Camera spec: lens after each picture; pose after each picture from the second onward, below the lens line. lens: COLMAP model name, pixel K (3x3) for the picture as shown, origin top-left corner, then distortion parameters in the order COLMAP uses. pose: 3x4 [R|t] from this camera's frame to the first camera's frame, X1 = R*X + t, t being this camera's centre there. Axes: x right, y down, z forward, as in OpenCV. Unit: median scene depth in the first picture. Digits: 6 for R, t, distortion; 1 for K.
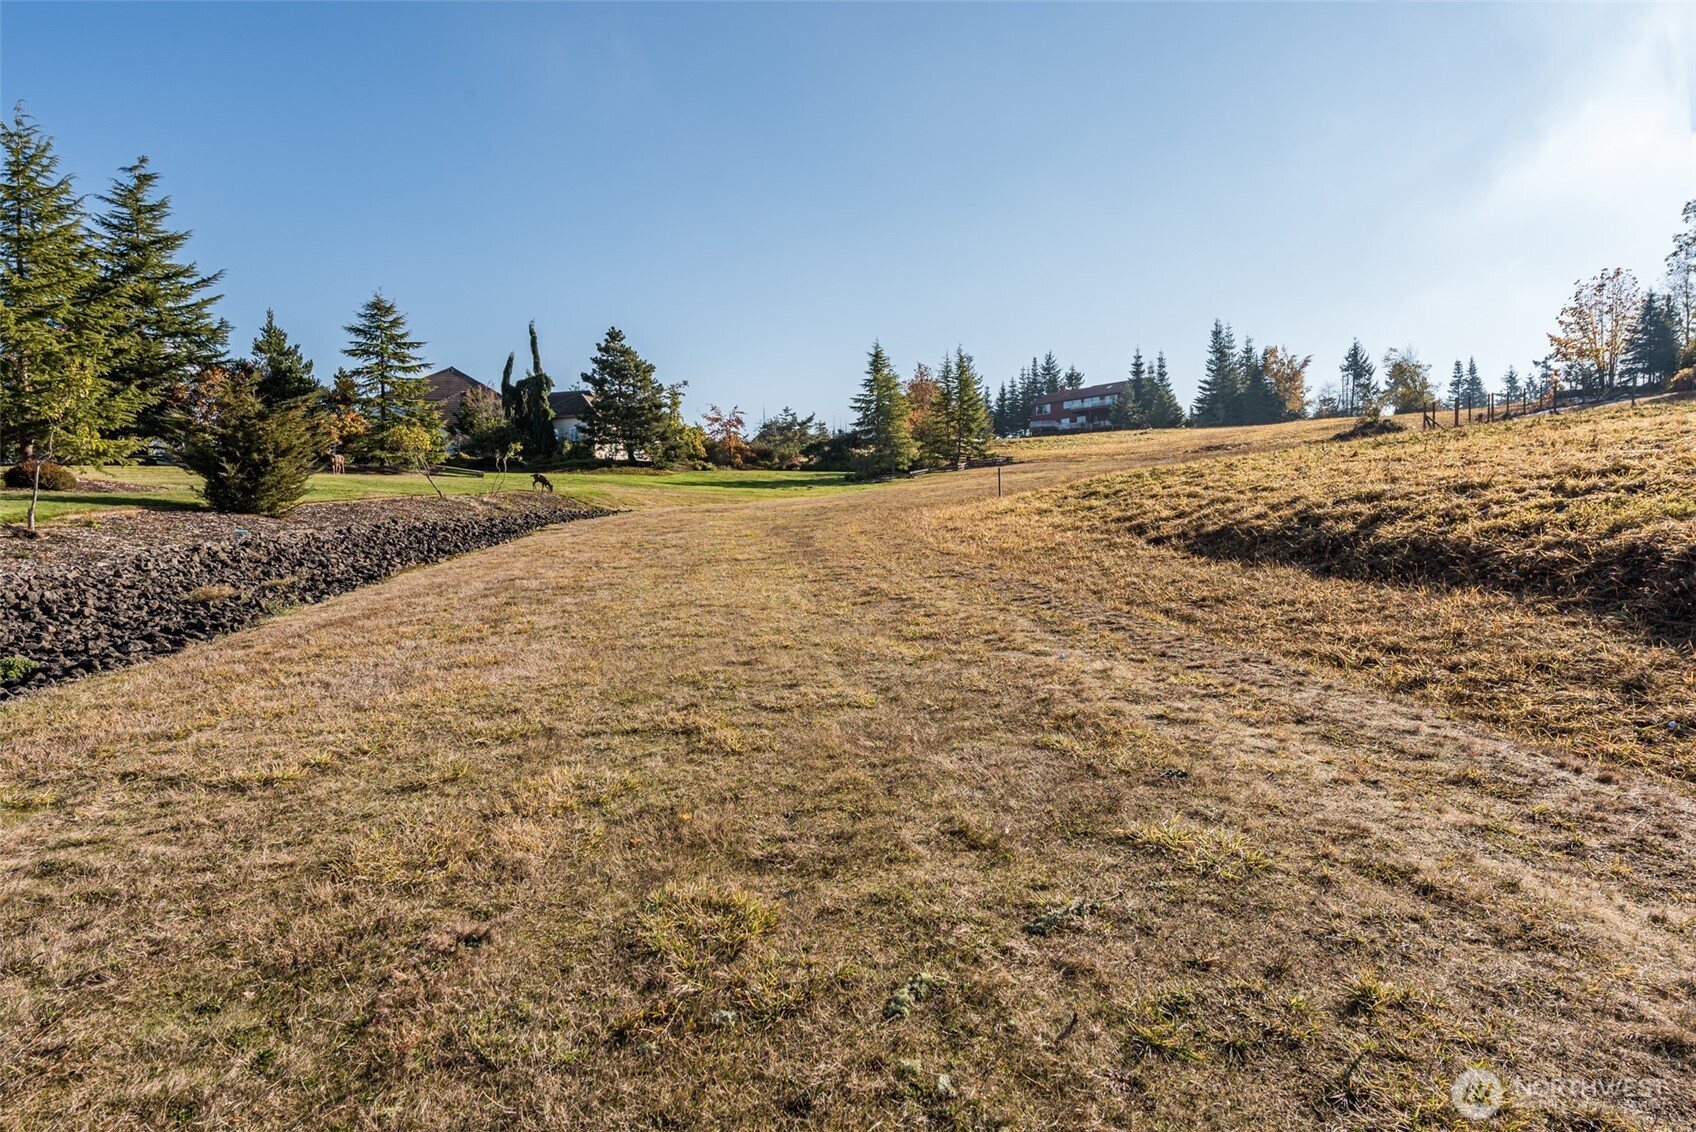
lens RADIAL K [[991.3, 0, 848.0], [0, 991.3, 566.0], [0, 0, 1]] dist [0.025393, -0.000034]
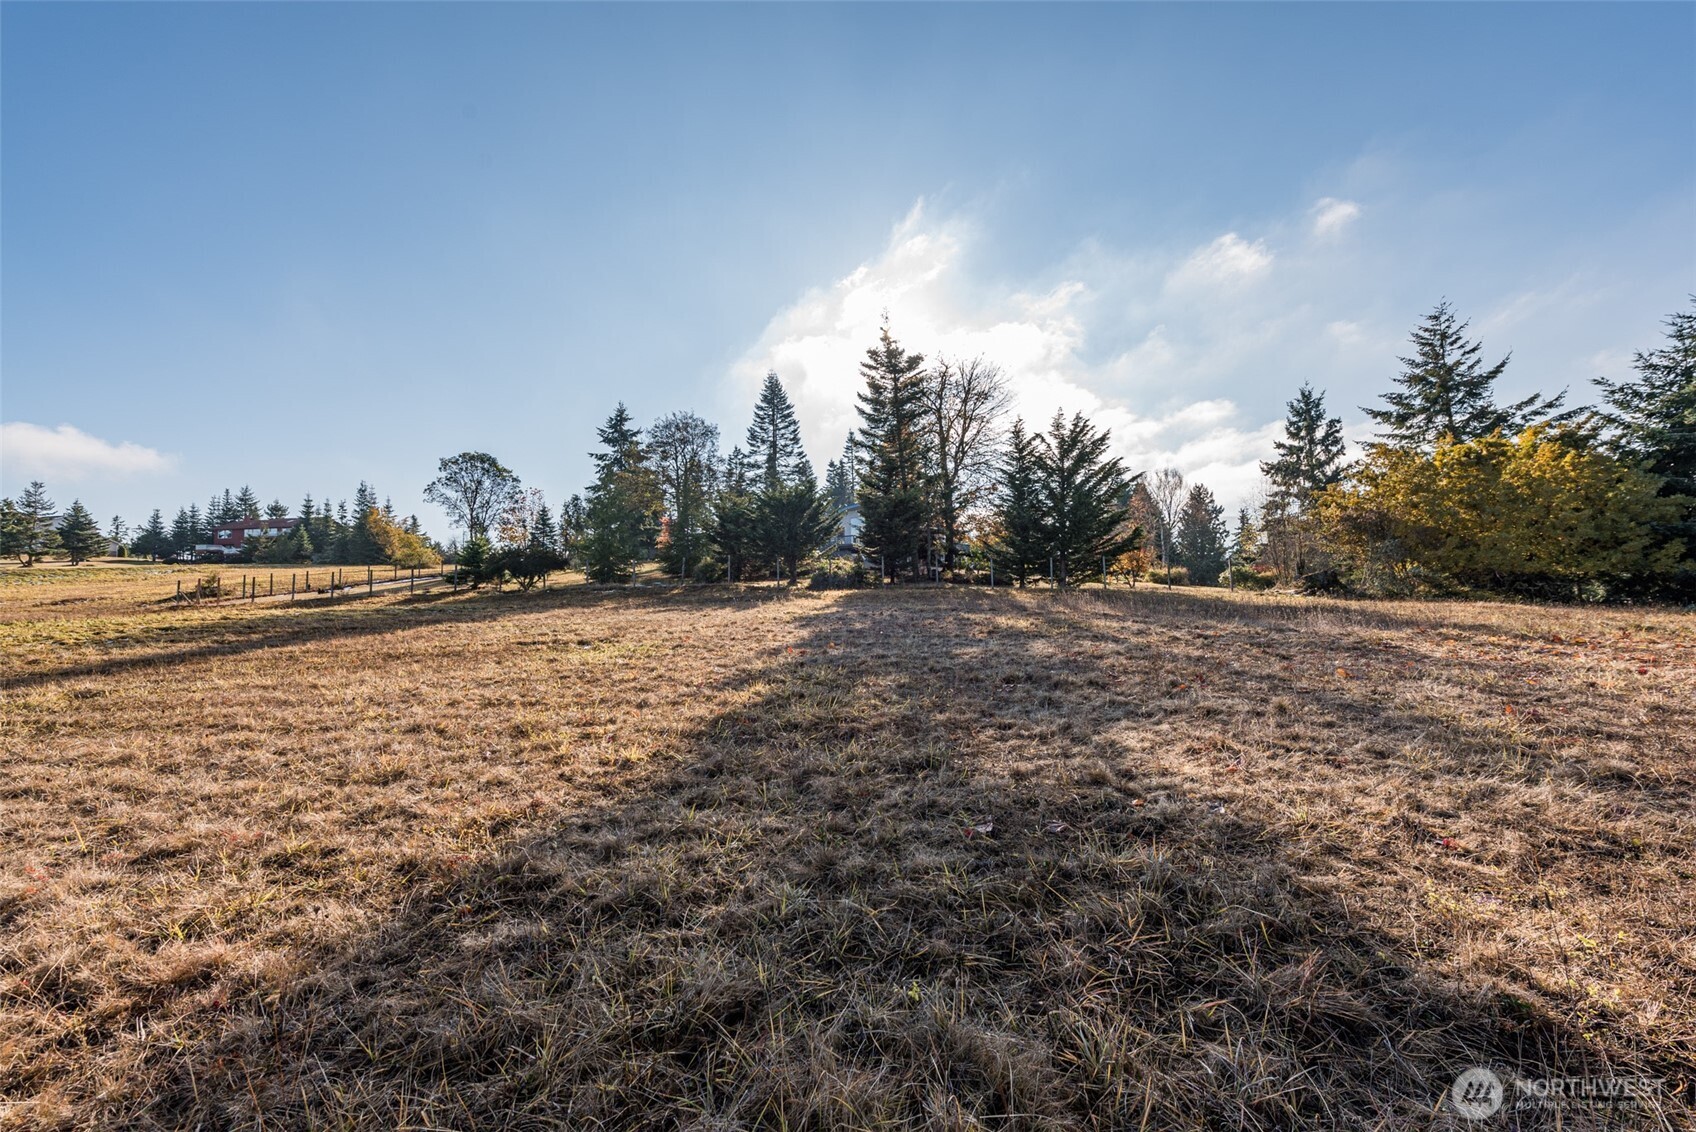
lens RADIAL K [[659.0, 0, 843.6], [0, 659.0, 570.2], [0, 0, 1]] dist [0.019199, -0.006534]
pose [[0.726816, 0.044832, 0.685367, 0.425903], [0.026766, 0.995261, -0.093488, -0.053390], [-0.686310, 0.086293, 0.722172, -0.121164]]
